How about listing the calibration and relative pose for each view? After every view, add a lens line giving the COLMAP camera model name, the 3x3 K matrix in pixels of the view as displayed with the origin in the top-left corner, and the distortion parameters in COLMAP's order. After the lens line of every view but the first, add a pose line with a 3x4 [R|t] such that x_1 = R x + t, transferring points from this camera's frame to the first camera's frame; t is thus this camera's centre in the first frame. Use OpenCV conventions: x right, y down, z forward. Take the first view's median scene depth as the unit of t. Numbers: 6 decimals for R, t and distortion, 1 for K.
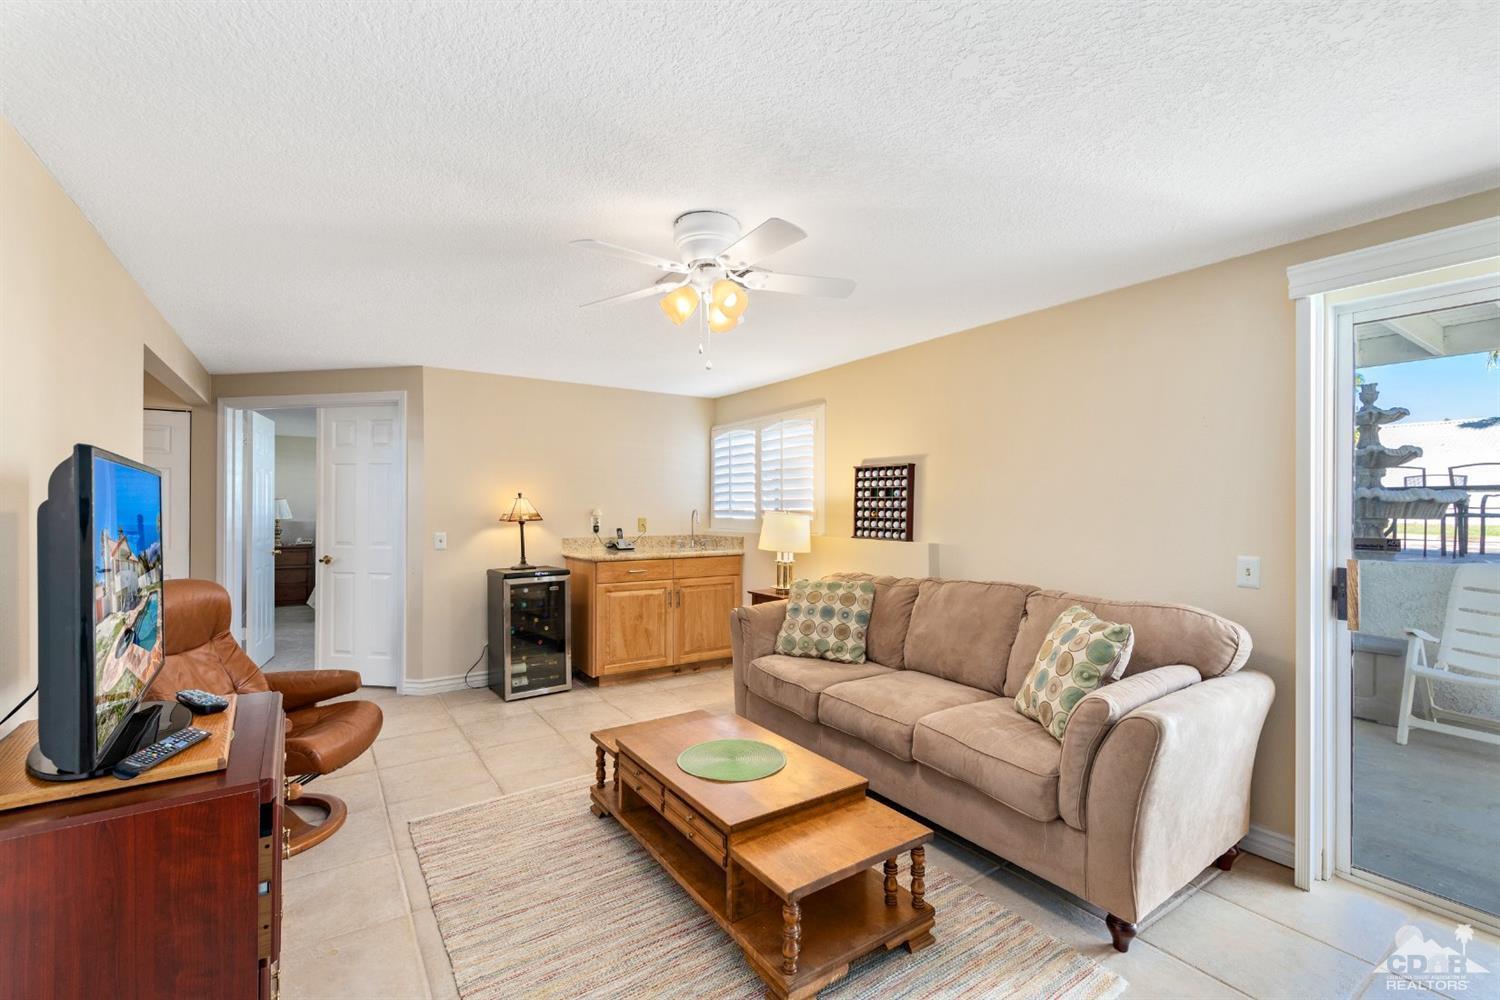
lens RADIAL K [[646.7, 0, 750.0], [0, 646.7, 500.0], [0, 0, 1]] dist [-0.000361, 0.000018]
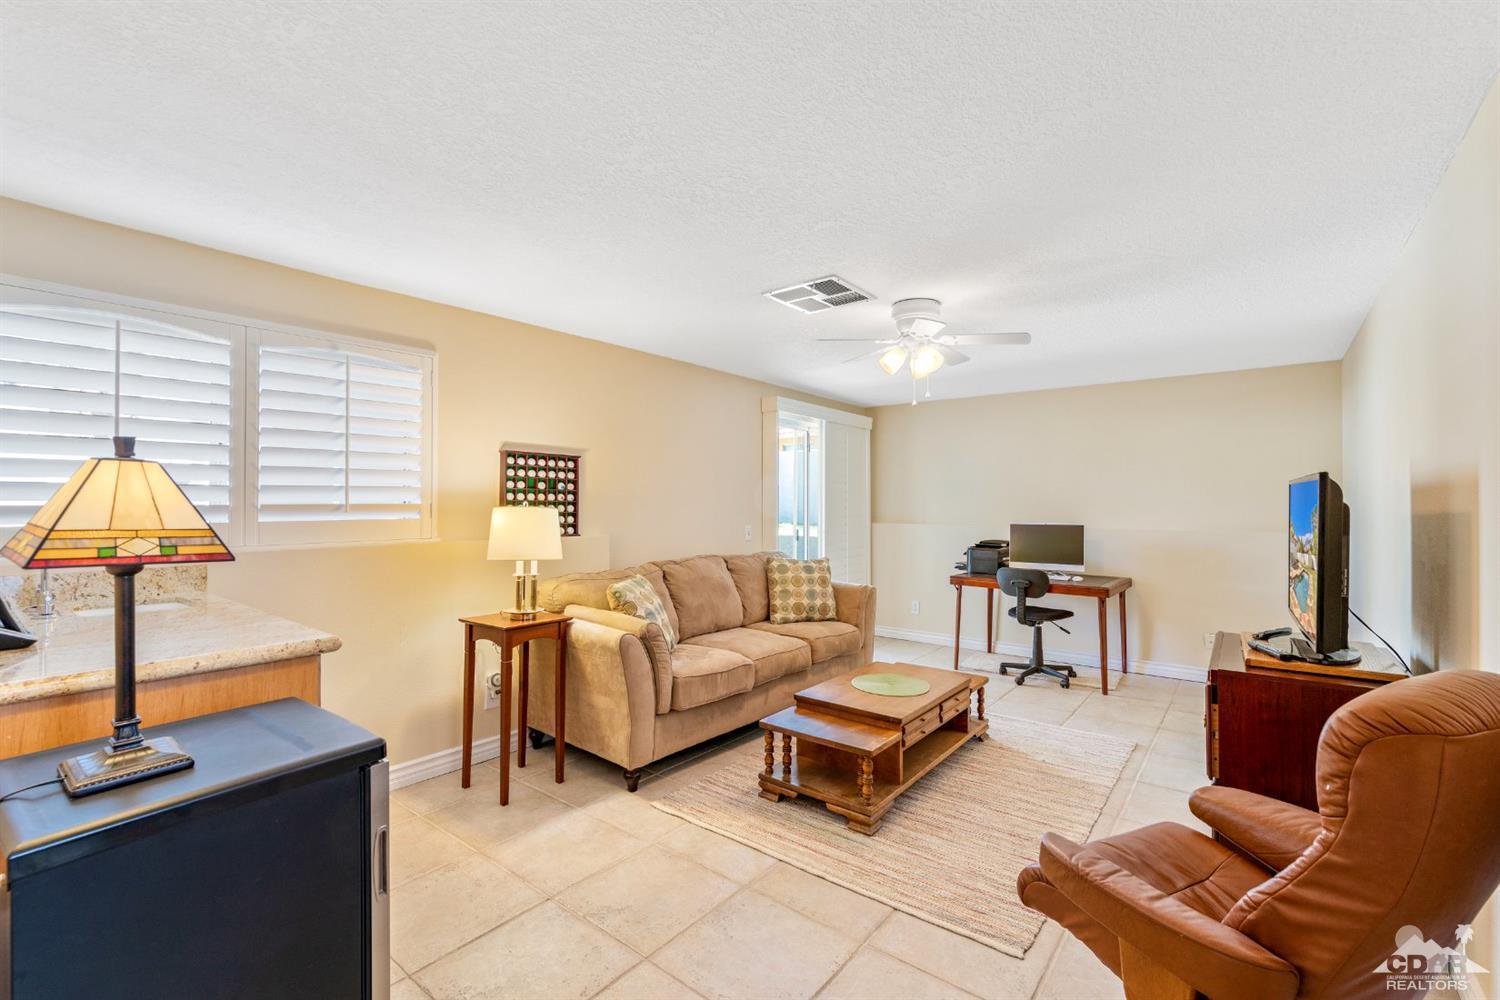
lens RADIAL K [[646.7, 0, 750.0], [0, 646.7, 500.0], [0, 0, 1]] dist [-0.000361, 0.000018]
pose [[-0.307415, -0.001668, 0.951574, -0.729277], [-0.019196, 0.999806, -0.004449, 0.008768], [-0.951382, -0.019634, -0.307387, 0.999815]]
